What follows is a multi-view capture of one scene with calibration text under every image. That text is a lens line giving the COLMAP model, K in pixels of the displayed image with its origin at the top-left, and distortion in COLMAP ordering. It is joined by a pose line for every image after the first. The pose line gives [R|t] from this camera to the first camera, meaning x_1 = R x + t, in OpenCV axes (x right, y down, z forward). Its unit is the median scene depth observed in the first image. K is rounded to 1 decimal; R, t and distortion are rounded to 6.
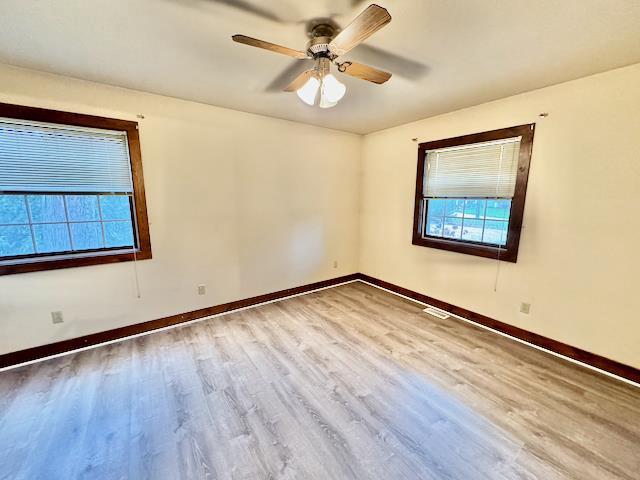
lens RADIAL K [[254.3, 0, 320.0], [0, 254.3, 240.0], [0, 0, 1]] dist [-0.003020, -0.000010]
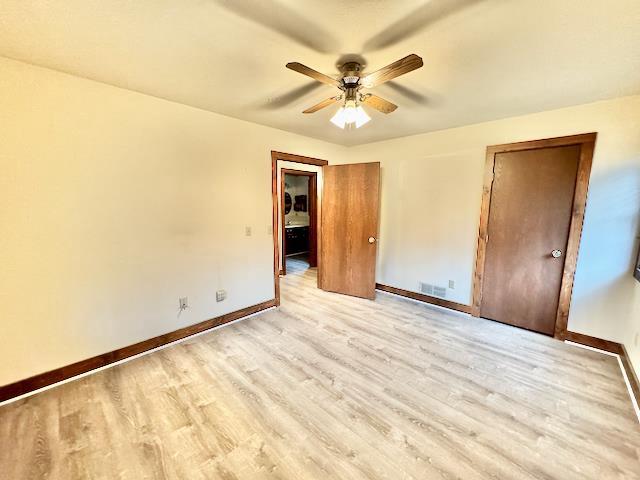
lens RADIAL K [[254.3, 0, 320.0], [0, 254.3, 240.0], [0, 0, 1]] dist [-0.003020, -0.000010]
pose [[-0.982090, 0.017766, -0.187571, 0.298079], [-0.040379, 0.952565, 0.301643, -0.305616], [0.184032, 0.303815, -0.934788, 1.769742]]
